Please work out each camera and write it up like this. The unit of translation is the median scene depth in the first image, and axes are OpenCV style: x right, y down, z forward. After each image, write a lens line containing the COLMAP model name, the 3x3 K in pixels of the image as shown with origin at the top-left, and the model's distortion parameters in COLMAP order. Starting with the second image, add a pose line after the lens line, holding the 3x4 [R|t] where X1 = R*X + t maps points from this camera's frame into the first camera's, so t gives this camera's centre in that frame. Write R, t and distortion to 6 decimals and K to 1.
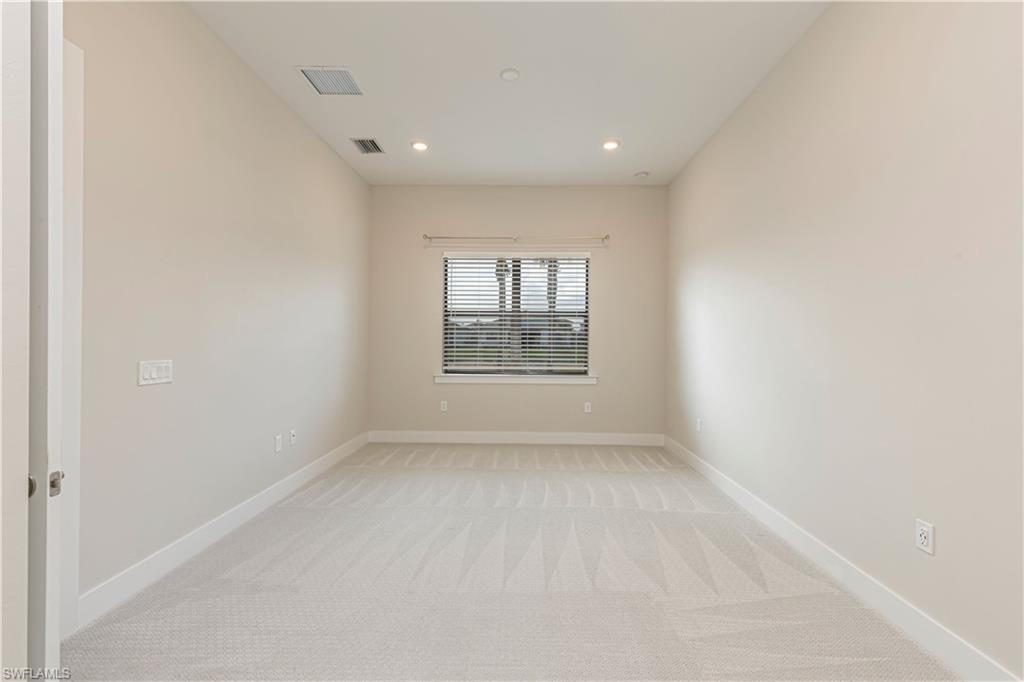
lens RADIAL K [[464.0, 0, 513.3], [0, 464.0, 339.6], [0, 0, 1]] dist [0.008501, -0.000219]
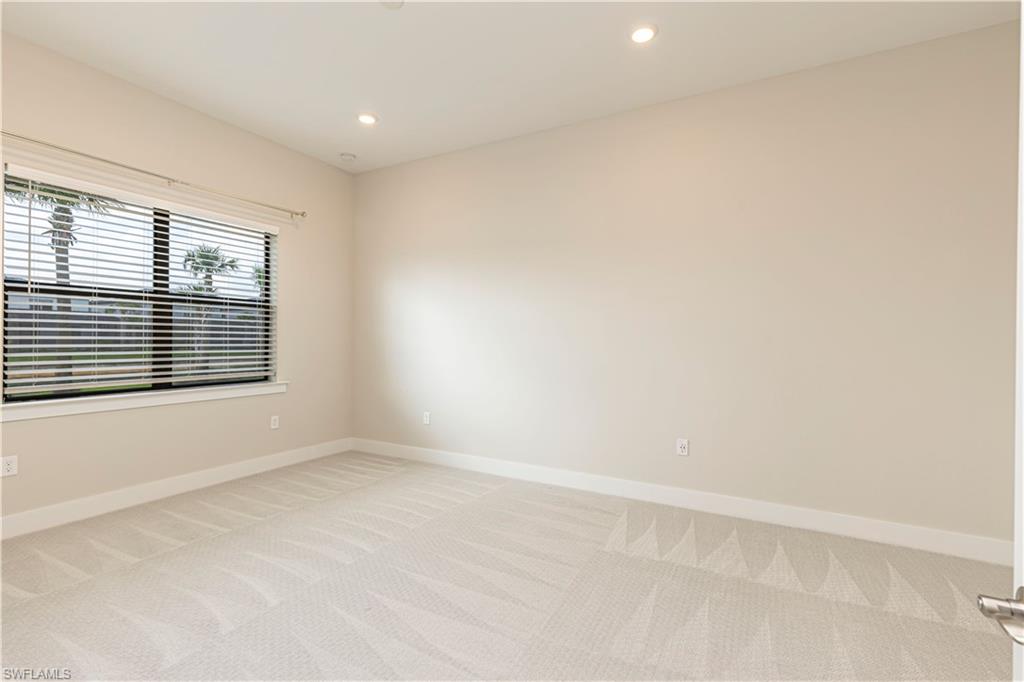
lens RADIAL K [[464.0, 0, 516.3], [0, 464.0, 341.5], [0, 0, 1]] dist [0.008501, -0.000219]
pose [[0.432882, -0.004873, 0.901437, -0.378558], [-0.010910, 0.999884, 0.010645, -0.005001], [-0.901384, -0.014443, 0.432779, 0.285522]]
